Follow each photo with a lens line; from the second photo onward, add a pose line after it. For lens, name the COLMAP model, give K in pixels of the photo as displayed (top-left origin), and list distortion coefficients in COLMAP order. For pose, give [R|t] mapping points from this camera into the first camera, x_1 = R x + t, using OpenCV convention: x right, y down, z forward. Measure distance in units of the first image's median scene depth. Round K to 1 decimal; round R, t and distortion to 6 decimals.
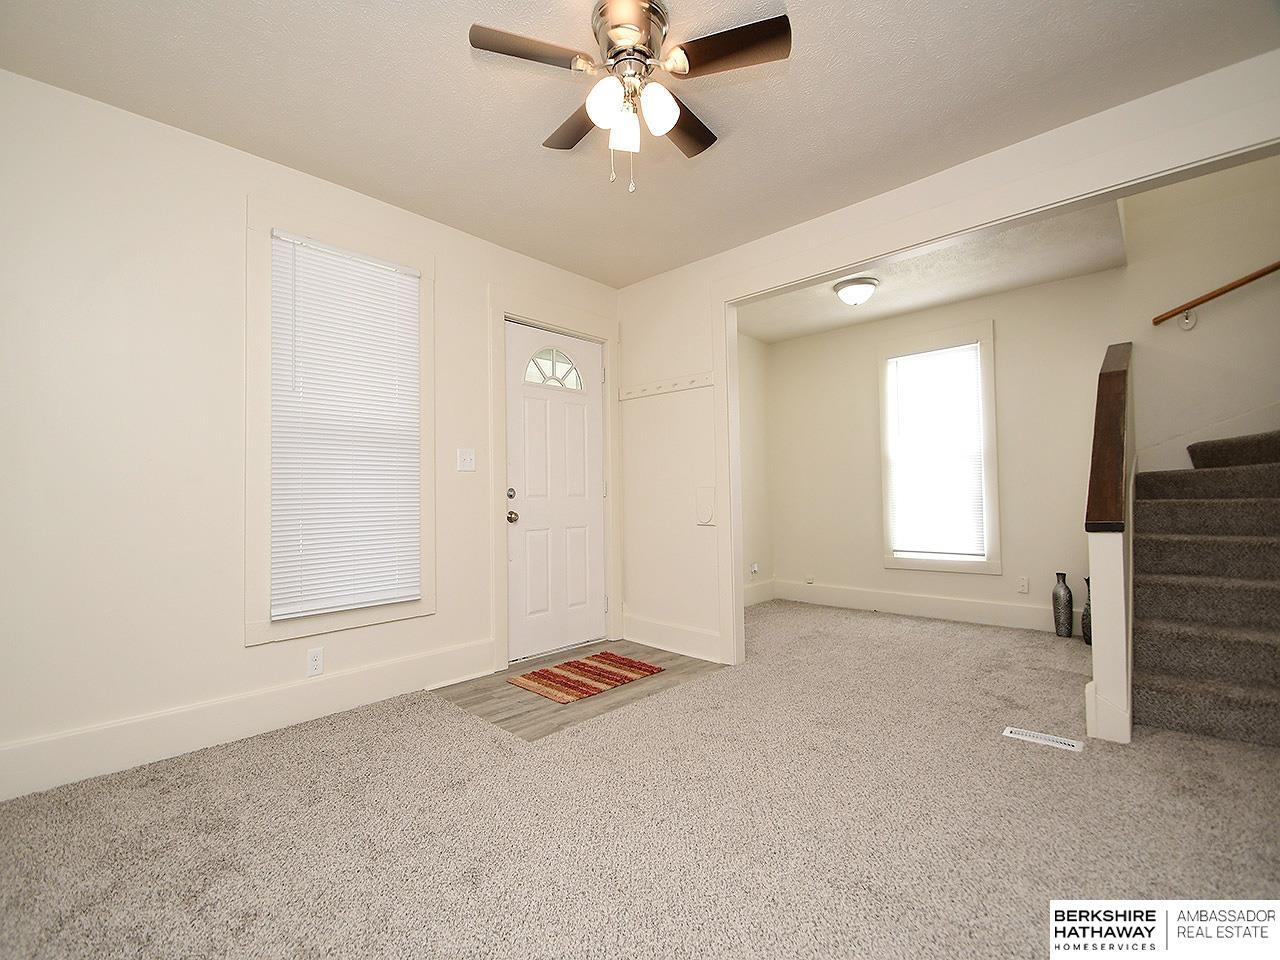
lens RADIAL K [[567.1, 0, 636.7], [0, 567.1, 477.4], [0, 0, 1]] dist [-0.002615, -0.008166]
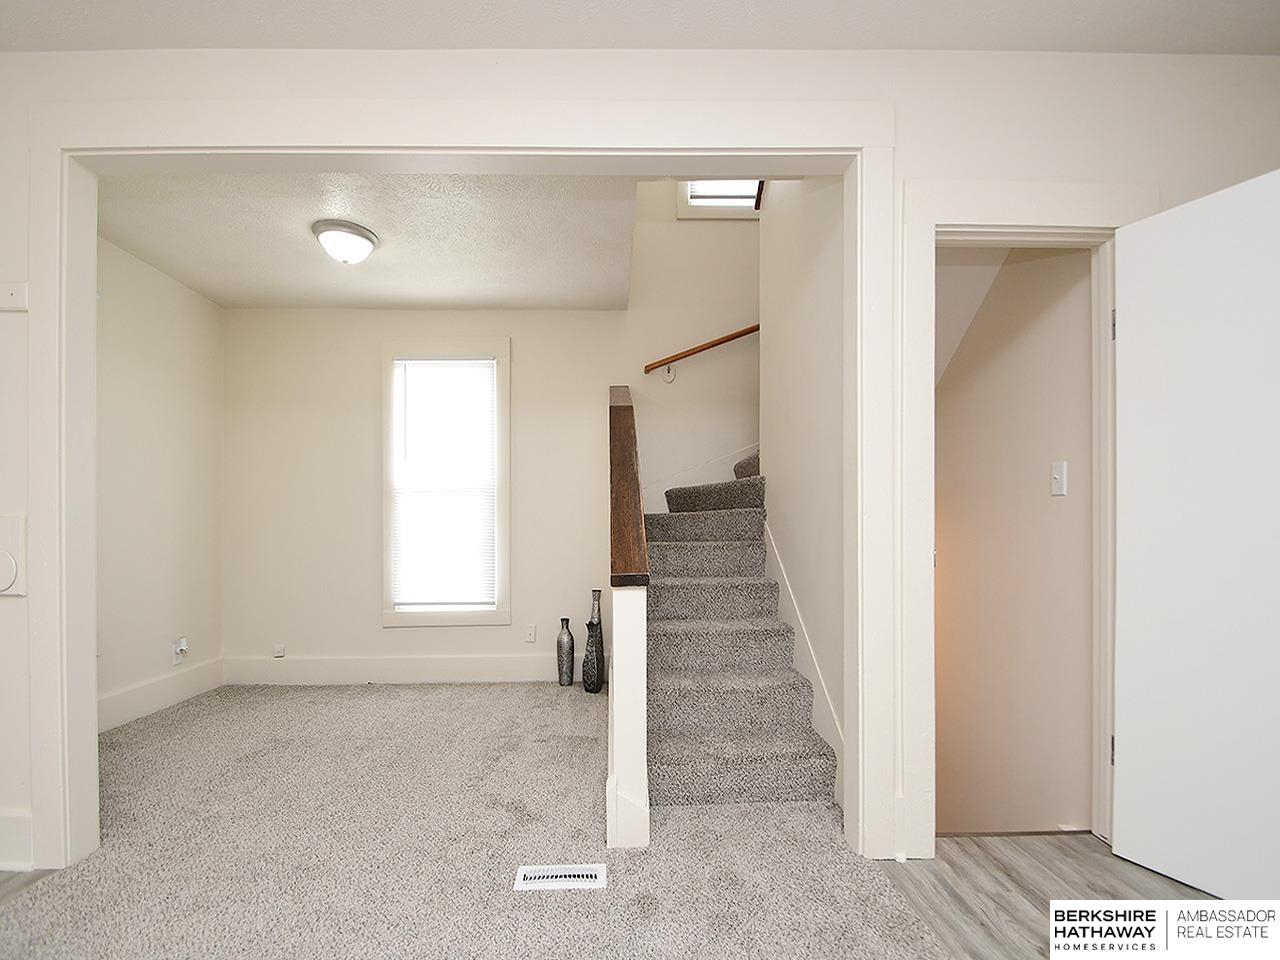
lens RADIAL K [[567.1, 0, 615.5], [0, 567.1, 532.8], [0, 0, 1]] dist [-0.002615, -0.008166]
pose [[0.723432, 0.007779, 0.690352, 0.185322], [-0.031642, 0.999259, 0.021898, 0.002799], [-0.689670, -0.037686, 0.723142, 0.310240]]
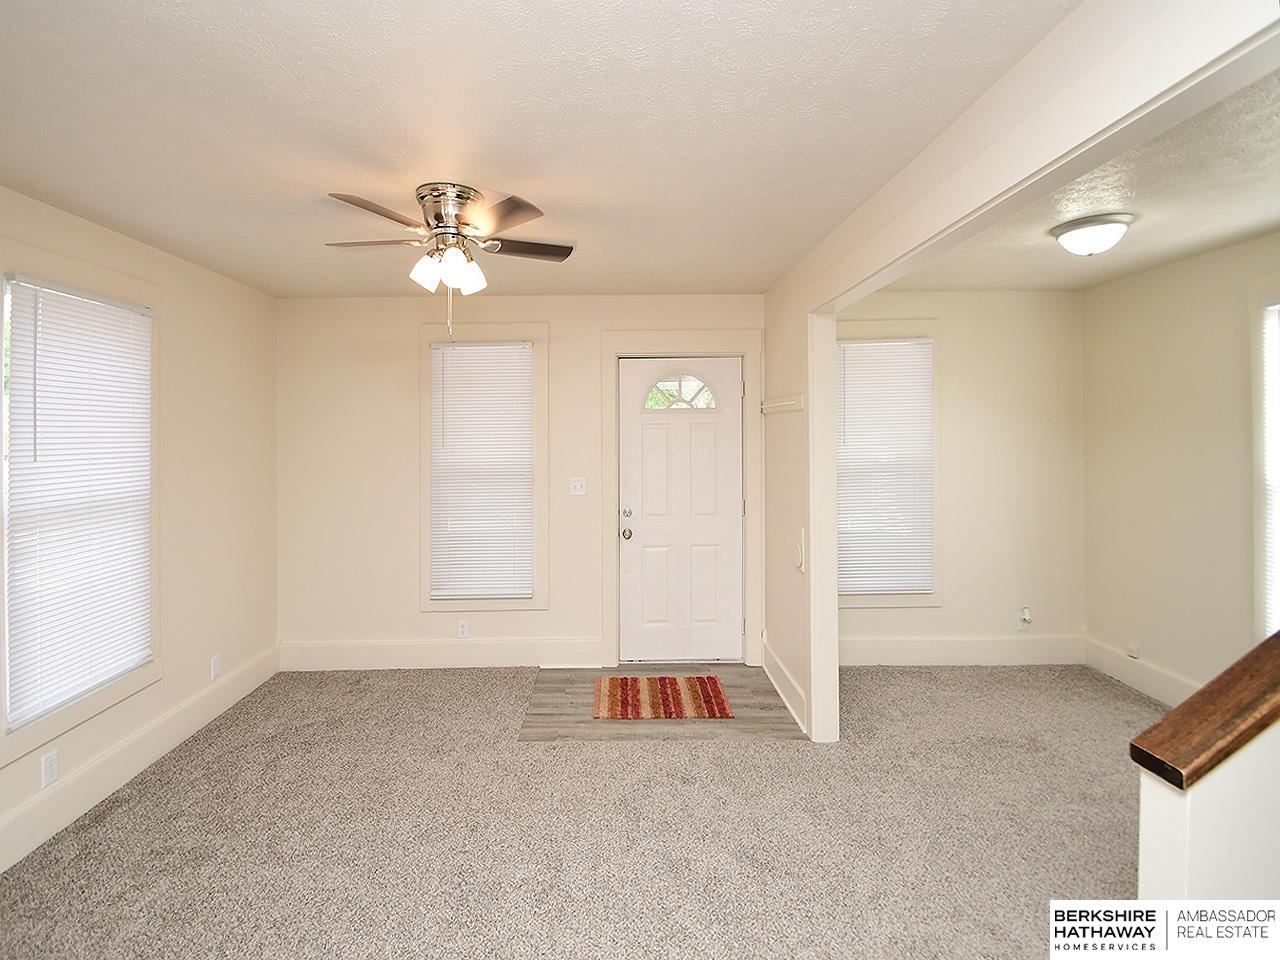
lens RADIAL K [[567.1, 0, 630.0], [0, 567.1, 432.0], [0, 0, 1]] dist [-0.002615, -0.008166]
pose [[0.697572, 0.005710, -0.716492, 0.587311], [0.018084, 0.999509, 0.025572, -0.160398], [0.716286, -0.030795, 0.697127, 0.225283]]
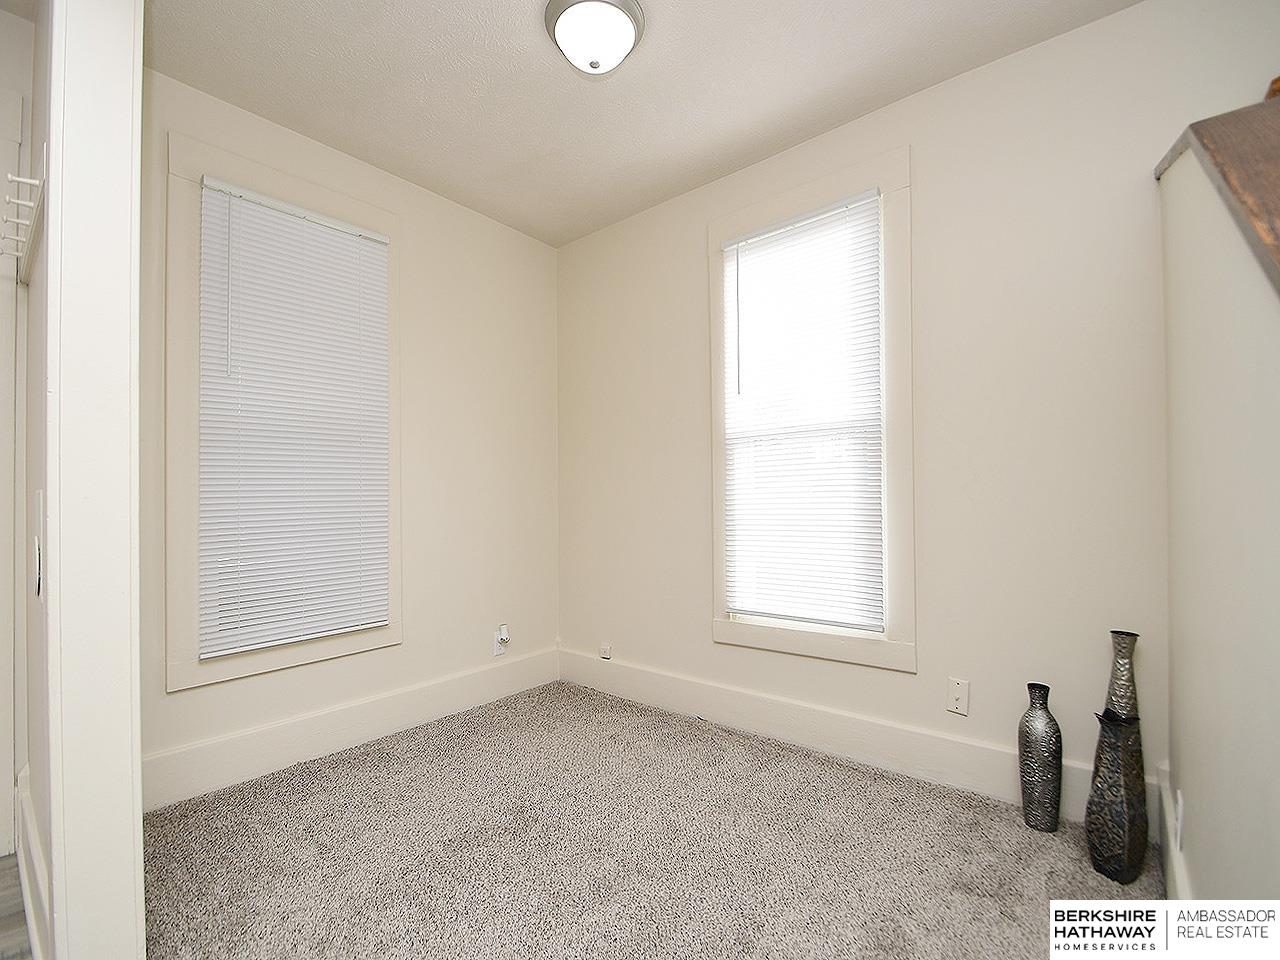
lens RADIAL K [[567.1, 0, 628.8], [0, 567.1, 502.6], [0, 0, 1]] dist [-0.002615, -0.008166]
pose [[0.998763, 0.000187, 0.049732, 0.484210], [-0.002133, 0.999234, 0.039086, 0.009383], [-0.049687, -0.039144, 0.997997, 0.688185]]
